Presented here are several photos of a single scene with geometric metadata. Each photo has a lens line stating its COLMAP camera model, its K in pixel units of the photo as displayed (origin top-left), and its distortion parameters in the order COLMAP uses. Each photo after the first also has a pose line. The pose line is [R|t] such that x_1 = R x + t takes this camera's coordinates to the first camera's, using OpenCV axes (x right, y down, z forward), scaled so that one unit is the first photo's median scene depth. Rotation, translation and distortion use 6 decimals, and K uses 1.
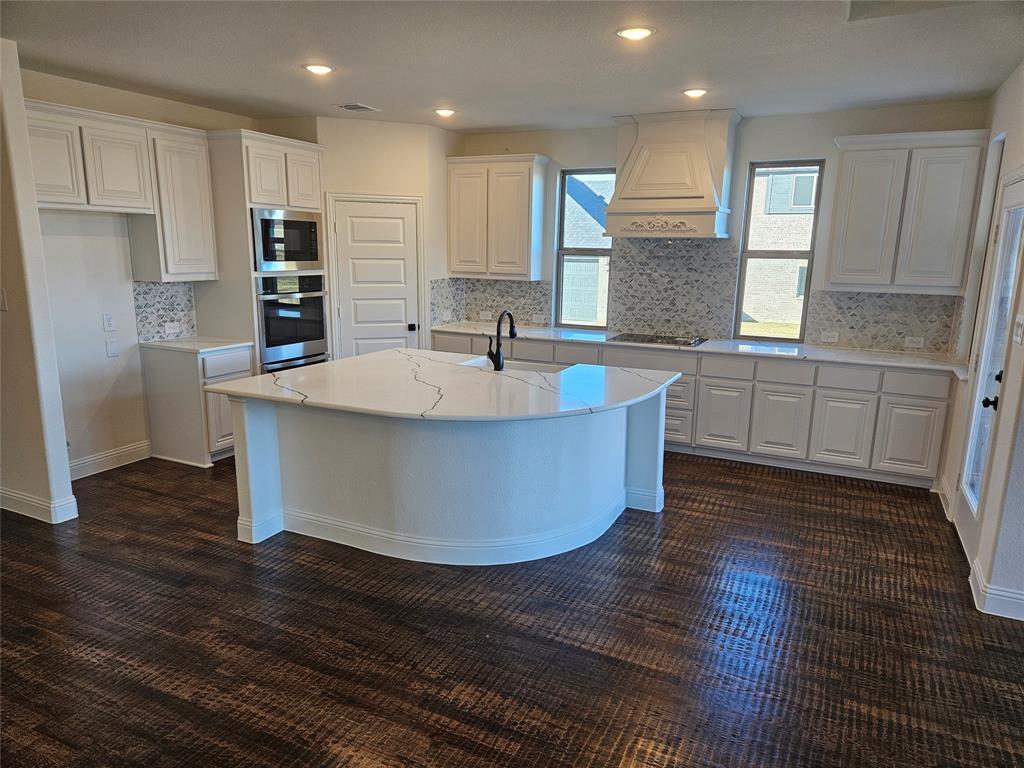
lens RADIAL K [[683.9, 0, 512.2], [0, 683.9, 382.8], [0, 0, 1]] dist [0.070955, -0.036478]
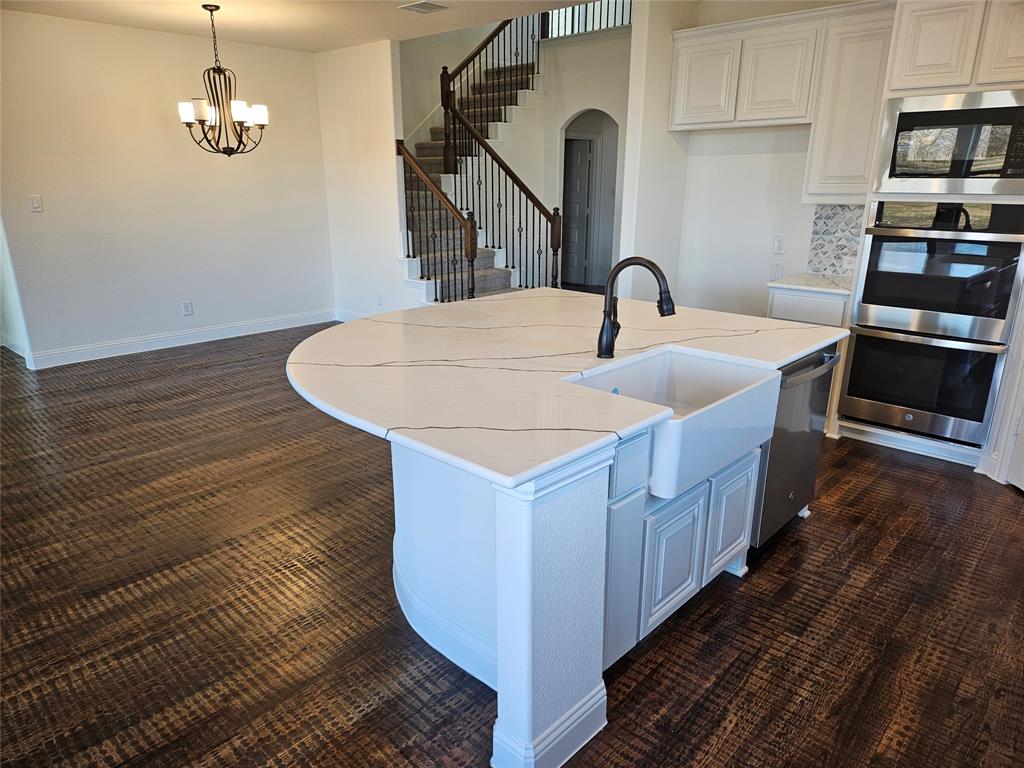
lens RADIAL K [[683.9, 0, 513.9], [0, 683.9, 386.7], [0, 0, 1]] dist [0.070955, -0.036478]
pose [[-0.274219, 0.261543, -0.925418, 0.436745], [-0.213555, 0.921717, 0.323777, -0.128756], [0.937656, 0.286413, -0.196899, 0.844638]]
